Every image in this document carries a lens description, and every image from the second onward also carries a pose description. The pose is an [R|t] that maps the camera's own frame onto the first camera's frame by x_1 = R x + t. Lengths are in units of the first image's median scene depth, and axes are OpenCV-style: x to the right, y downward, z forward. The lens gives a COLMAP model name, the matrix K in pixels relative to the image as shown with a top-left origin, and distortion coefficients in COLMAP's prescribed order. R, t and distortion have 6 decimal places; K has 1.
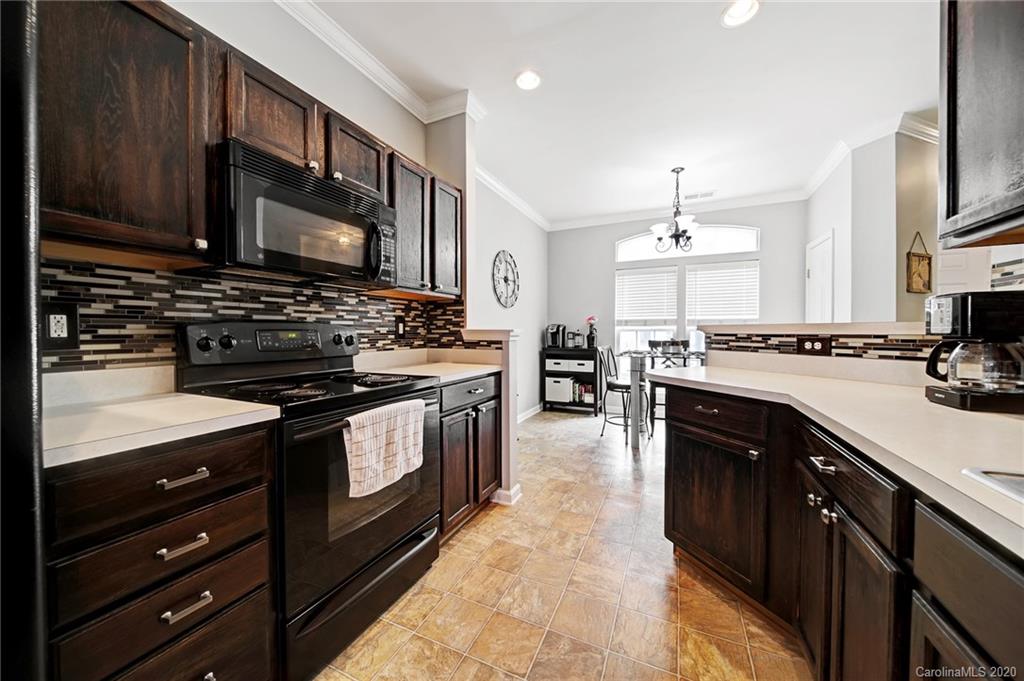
lens RADIAL K [[358.9, 0, 511.3], [0, 358.9, 336.9], [0, 0, 1]] dist [-0.000111, -0.000552]
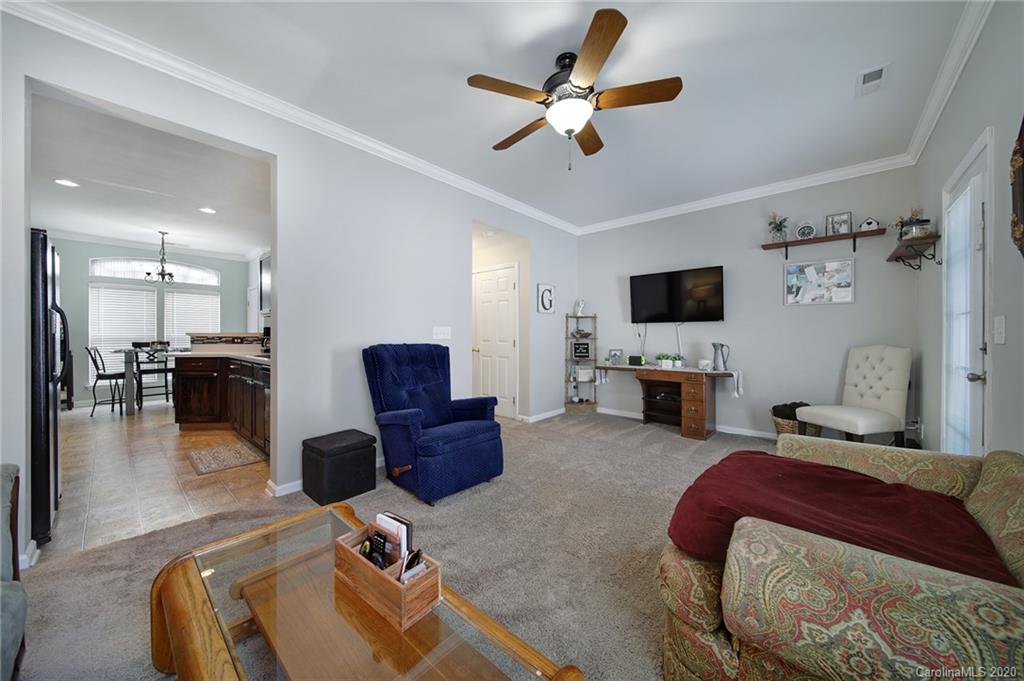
lens RADIAL K [[358.9, 0, 511.3], [0, 358.9, 336.9], [0, 0, 1]] dist [-0.000111, -0.000552]
pose [[0.292721, -0.005009, 0.956185, -1.078956], [0.013827, 0.999904, 0.001005, 0.019549], [-0.956098, 0.012927, 0.292762, -1.656539]]
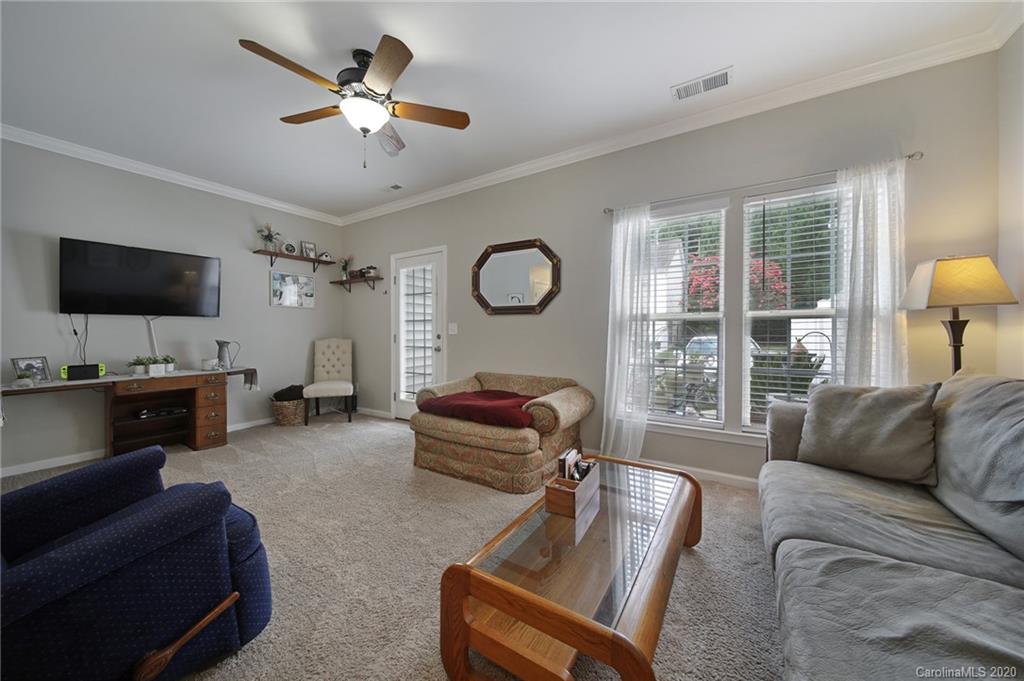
lens RADIAL K [[358.9, 0, 511.3], [0, 358.9, 336.9], [0, 0, 1]] dist [-0.000111, -0.000552]
pose [[-0.990962, 0.001694, 0.134129, -0.584782], [0.005852, 0.999514, 0.030613, 0.005188], [-0.134012, 0.031122, -0.990491, -0.482223]]
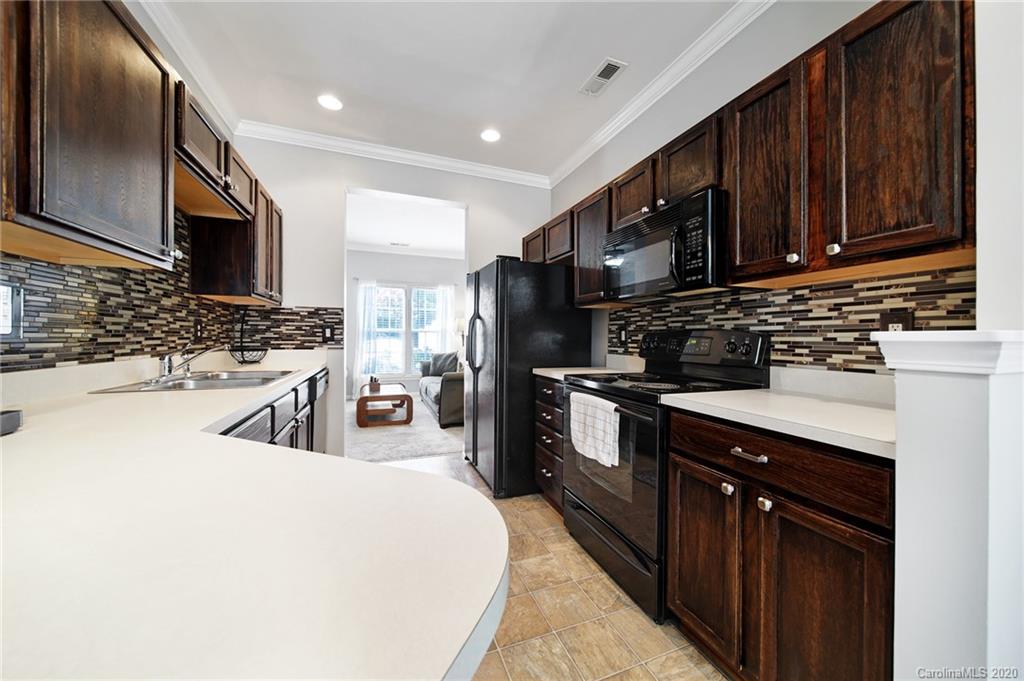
lens RADIAL K [[358.9, 0, 511.3], [0, 358.9, 336.9], [0, 0, 1]] dist [-0.000111, -0.000552]
pose [[-0.697027, -0.006139, -0.717018, 0.535446], [-0.017897, 0.999801, 0.008838, -0.016475], [0.716821, 0.018993, -0.696998, 1.171320]]
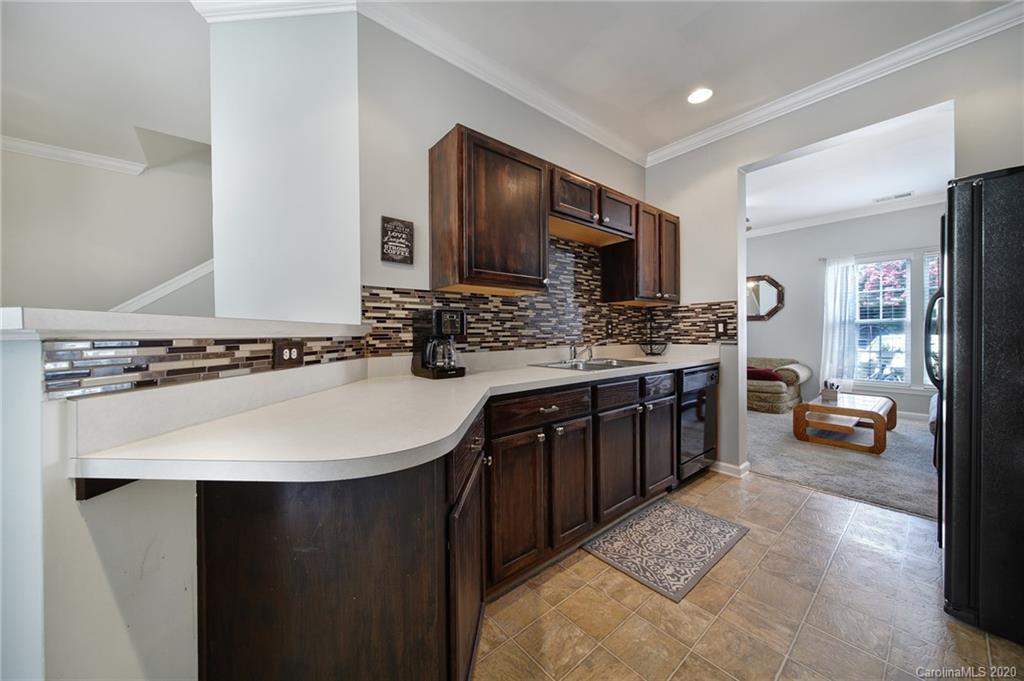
lens RADIAL K [[358.9, 0, 511.3], [0, 358.9, 336.9], [0, 0, 1]] dist [-0.000111, -0.000552]
pose [[-0.904319, 0.004688, 0.426833, 0.143570], [0.015423, 0.999646, 0.021699, -0.014617], [-0.426580, 0.026206, -0.904070, 1.258146]]
